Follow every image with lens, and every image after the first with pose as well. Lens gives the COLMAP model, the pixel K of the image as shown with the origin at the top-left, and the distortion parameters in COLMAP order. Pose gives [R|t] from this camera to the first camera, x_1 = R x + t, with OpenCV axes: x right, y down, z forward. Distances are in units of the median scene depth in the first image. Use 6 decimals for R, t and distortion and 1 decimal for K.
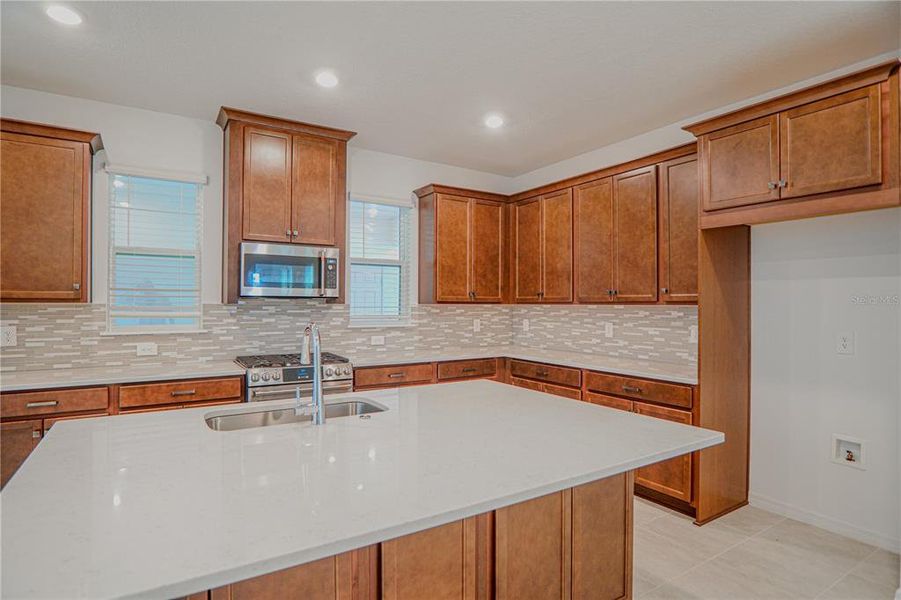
lens RADIAL K [[480.2, 0, 450.8], [0, 480.2, 301.5], [0, 0, 1]] dist [-0.033101, 0.009651]
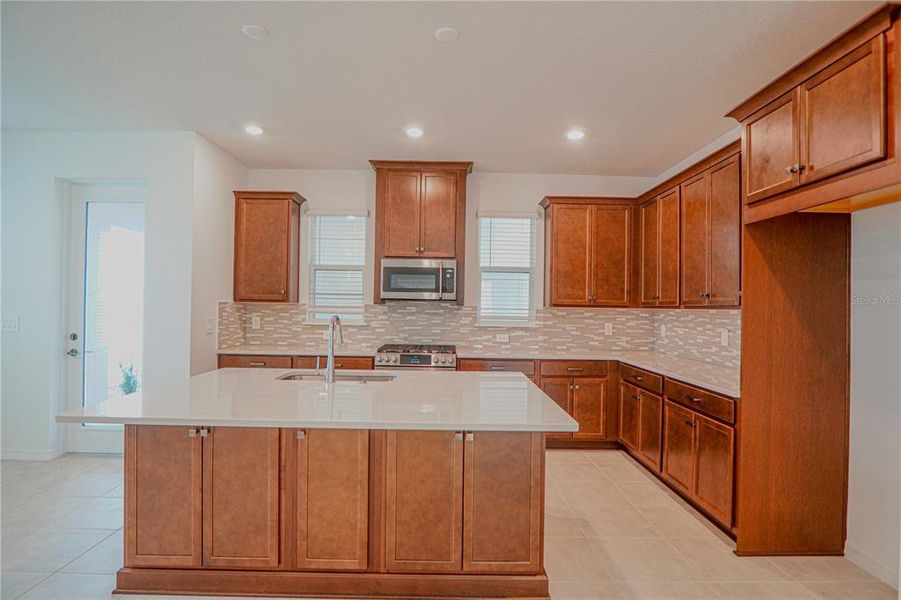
lens RADIAL K [[480.2, 0, 450.6], [0, 480.2, 300.5], [0, 0, 1]] dist [-0.033101, 0.009651]
pose [[0.847684, 0.004108, -0.530486, 0.435593], [-0.010797, 0.999896, -0.009510, 0.004614], [0.530392, 0.013789, 0.847640, -0.040690]]
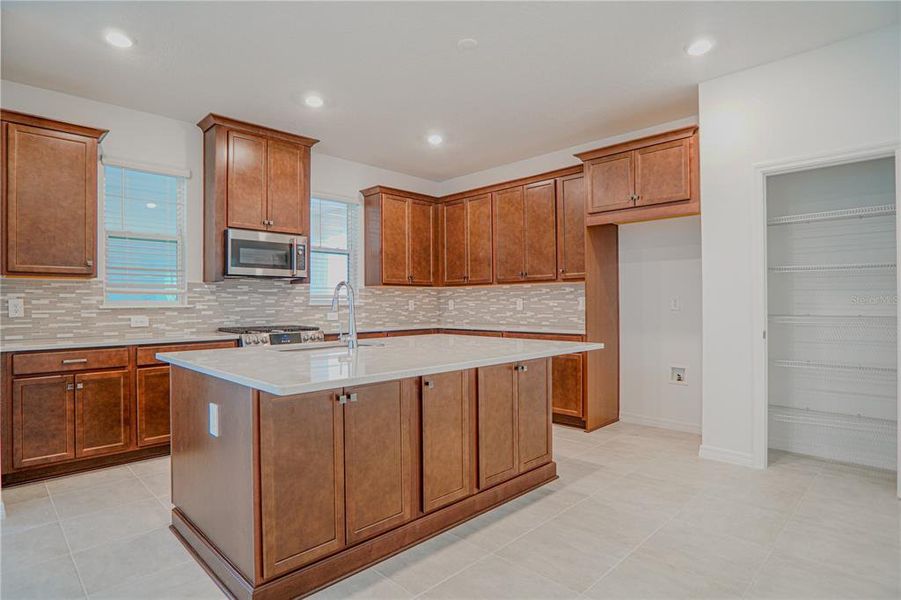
lens RADIAL K [[480.2, 0, 450.3], [0, 480.2, 300.9], [0, 0, 1]] dist [-0.033101, 0.009651]
pose [[0.975892, -0.009326, 0.218054, -0.158571], [0.009820, 0.999951, -0.001179, 0.059185], [-0.218032, 0.003292, 0.975936, -0.263081]]
